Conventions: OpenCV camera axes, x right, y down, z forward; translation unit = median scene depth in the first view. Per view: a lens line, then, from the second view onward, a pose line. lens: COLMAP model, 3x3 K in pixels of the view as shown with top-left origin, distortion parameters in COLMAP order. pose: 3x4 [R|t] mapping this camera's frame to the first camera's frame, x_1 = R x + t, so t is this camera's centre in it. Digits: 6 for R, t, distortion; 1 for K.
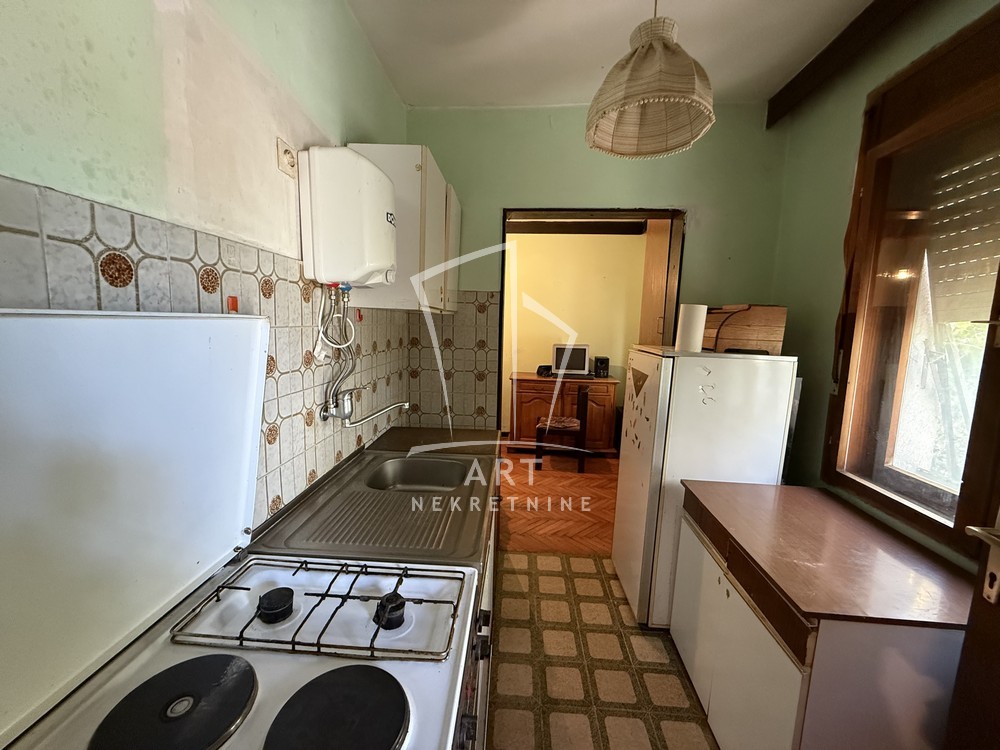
lens RADIAL K [[398.3, 0, 502.6], [0, 398.3, 376.6], [0, 0, 1]] dist [-0.000838, -0.000063]
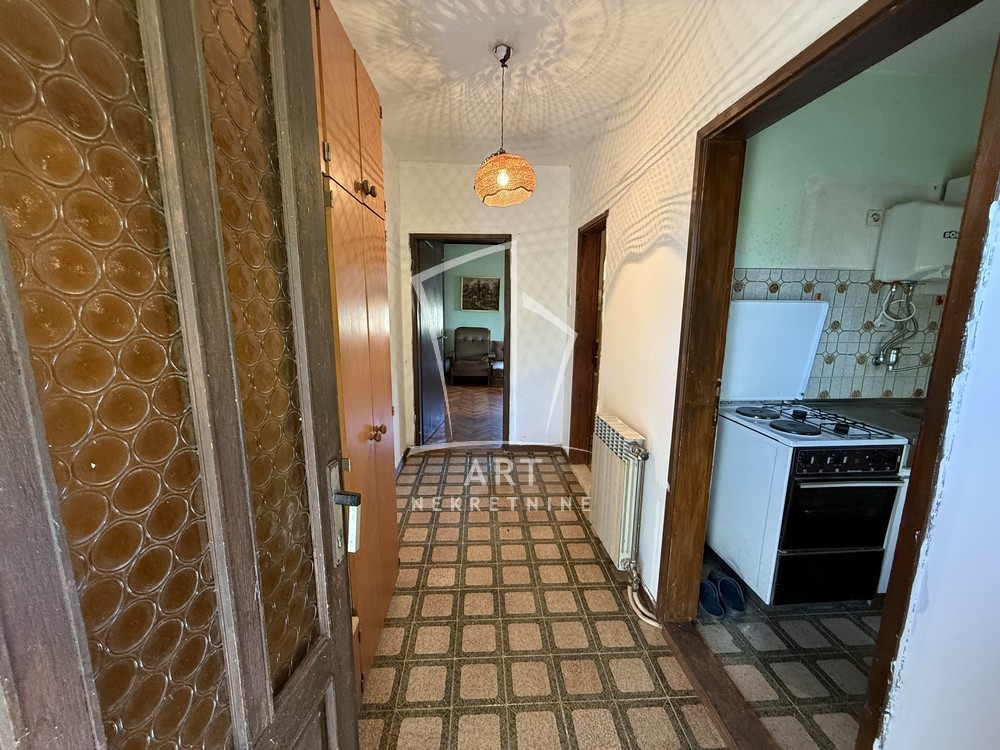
lens RADIAL K [[398.3, 0, 500.1], [0, 398.3, 378.3], [0, 0, 1]] dist [-0.000838, -0.000063]
pose [[0.122119, 0.148509, -0.981342, 1.255041], [-0.138856, 0.981574, 0.131265, 0.208300], [0.982754, 0.120235, 0.140490, -0.956823]]
